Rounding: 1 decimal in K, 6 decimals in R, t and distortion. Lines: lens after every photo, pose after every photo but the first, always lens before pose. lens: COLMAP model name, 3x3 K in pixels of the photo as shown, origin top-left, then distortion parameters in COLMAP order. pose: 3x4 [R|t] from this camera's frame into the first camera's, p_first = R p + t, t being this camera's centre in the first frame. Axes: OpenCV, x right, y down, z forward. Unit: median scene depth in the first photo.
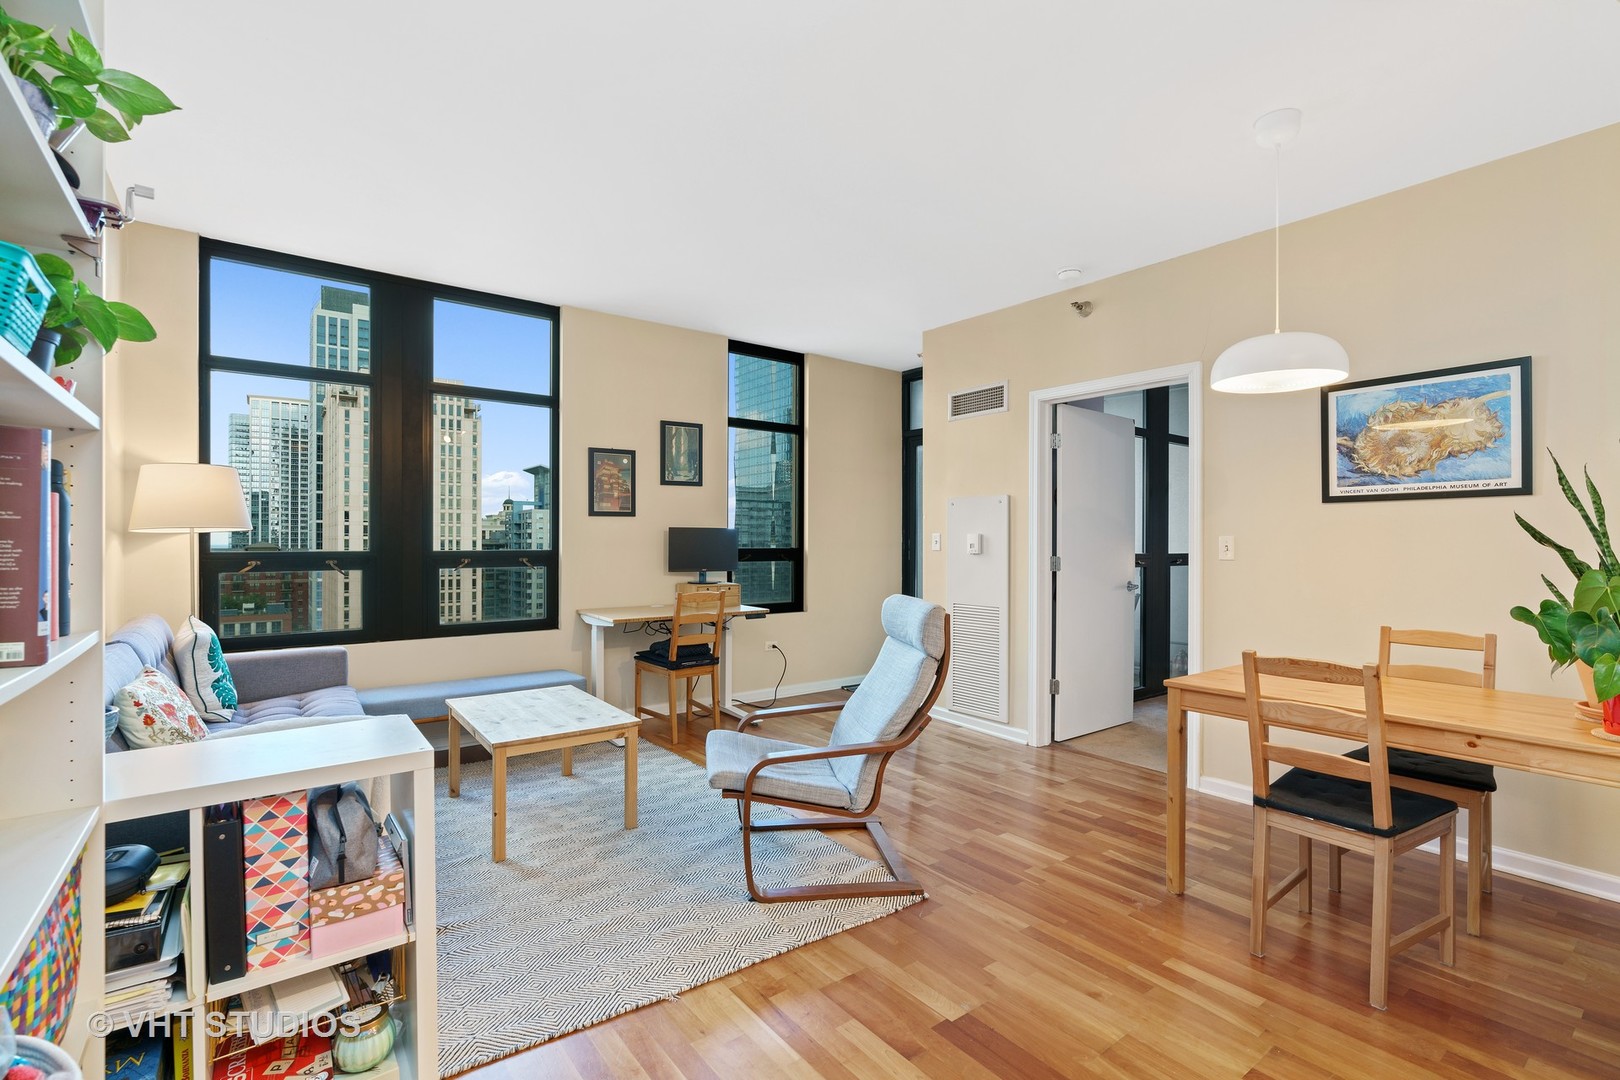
lens RADIAL K [[728.5, 0, 792.2], [0, 728.5, 543.3], [0, 0, 1]] dist [-0.019558, 0.006296]
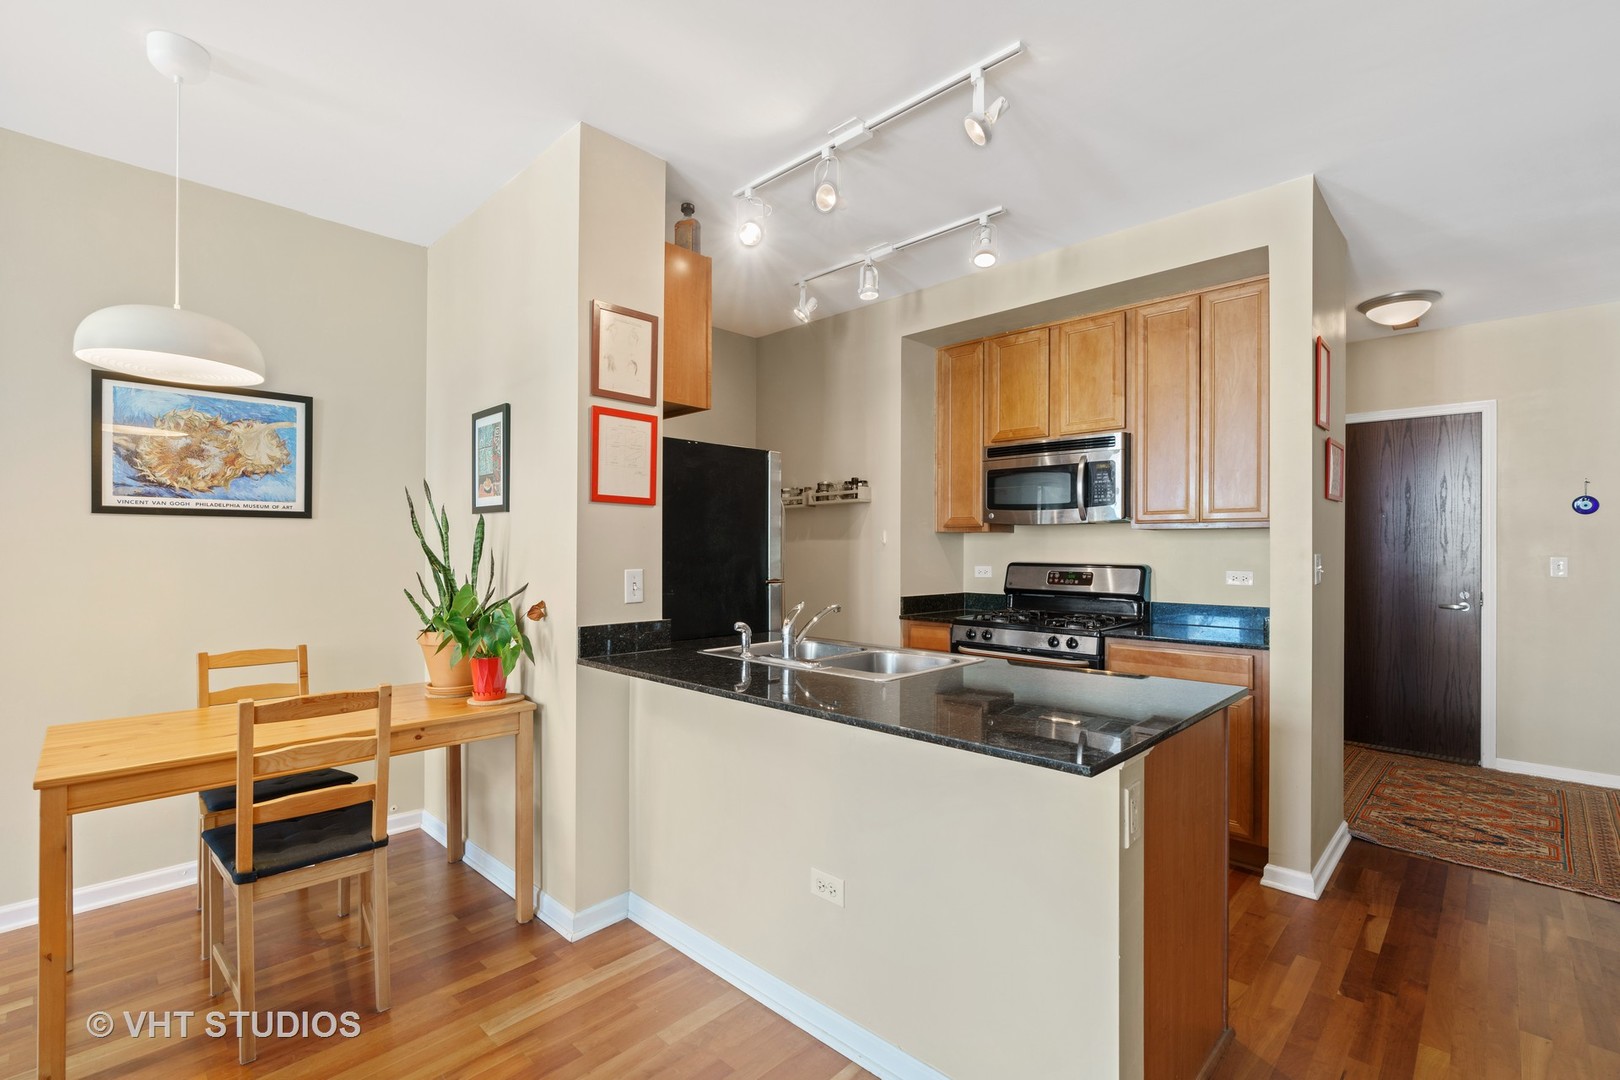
lens RADIAL K [[728.5, 0, 812.4], [0, 728.5, 546.1], [0, 0, 1]] dist [-0.019558, 0.006296]
pose [[-0.179890, 0.004391, 0.983677, -0.226337], [-0.000272, 0.999990, -0.004514, -0.017506], [-0.983687, -0.001080, -0.179887, 0.395911]]
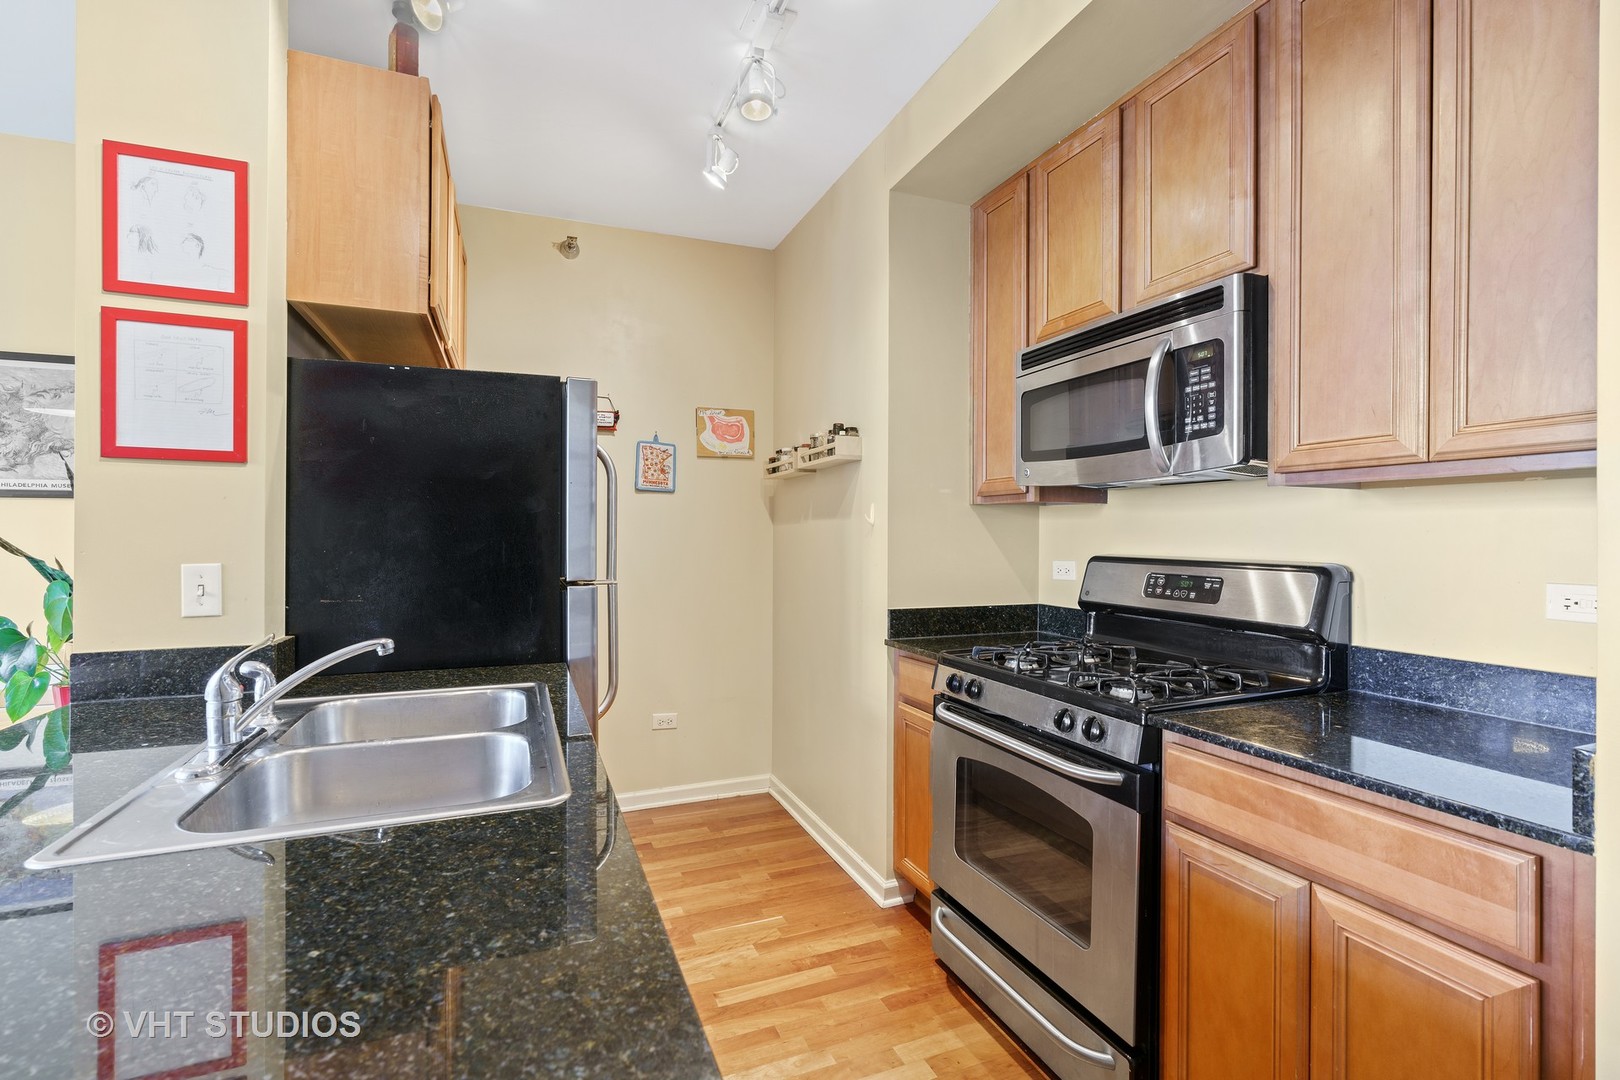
lens RADIAL K [[728.5, 0, 807.7], [0, 728.5, 536.3], [0, 0, 1]] dist [-0.019558, 0.006296]
pose [[0.239345, -0.001274, 0.970934, 0.261721], [0.000809, 0.999999, 0.001113, -0.014276], [-0.970934, 0.000519, 0.239346, -0.145579]]
